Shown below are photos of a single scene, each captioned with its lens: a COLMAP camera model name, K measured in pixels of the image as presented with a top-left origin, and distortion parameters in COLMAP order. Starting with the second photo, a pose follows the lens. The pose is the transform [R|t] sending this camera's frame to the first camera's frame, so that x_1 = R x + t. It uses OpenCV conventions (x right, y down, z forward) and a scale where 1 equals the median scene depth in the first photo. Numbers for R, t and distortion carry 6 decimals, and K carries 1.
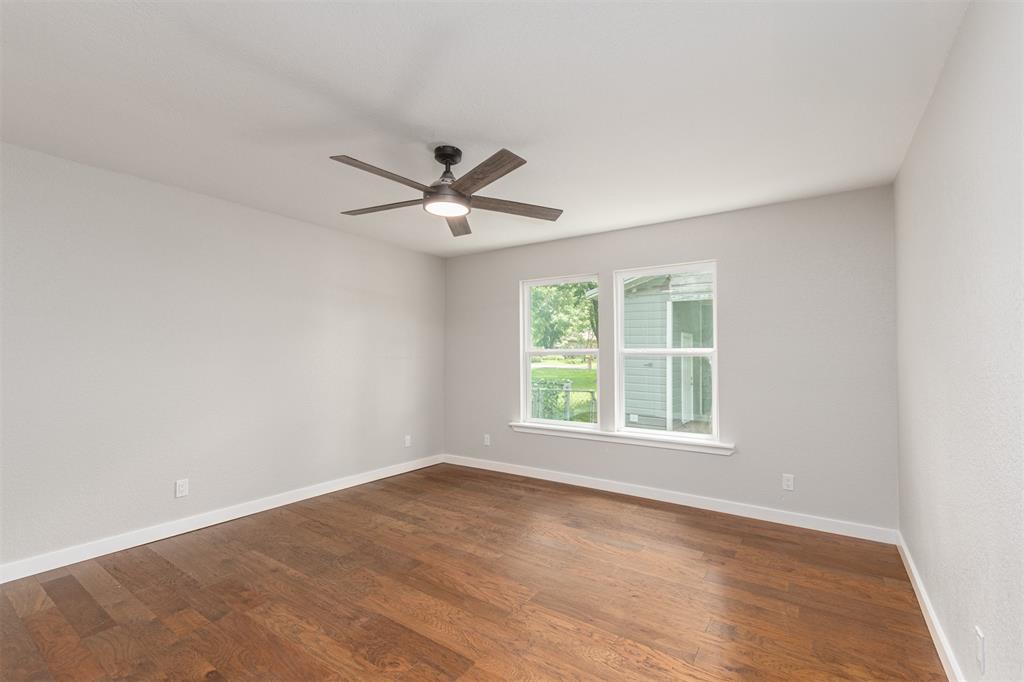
lens RADIAL K [[445.0, 0, 512.0], [0, 445.0, 341.0], [0, 0, 1]] dist [0.000367, 0.000001]
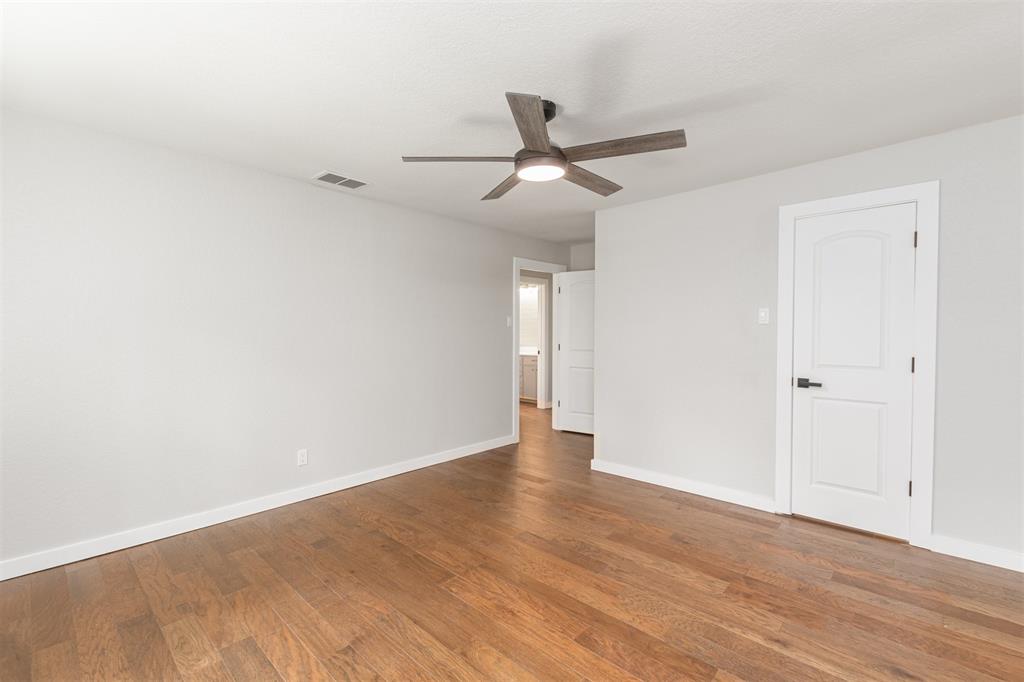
lens RADIAL K [[445.0, 0, 512.0], [0, 445.0, 341.0], [0, 0, 1]] dist [0.000367, 0.000001]
pose [[-0.989095, -0.008619, 0.147027, -0.240354], [-0.009325, 0.999948, -0.004116, 0.052304], [-0.146984, -0.005442, -0.989124, 2.050400]]
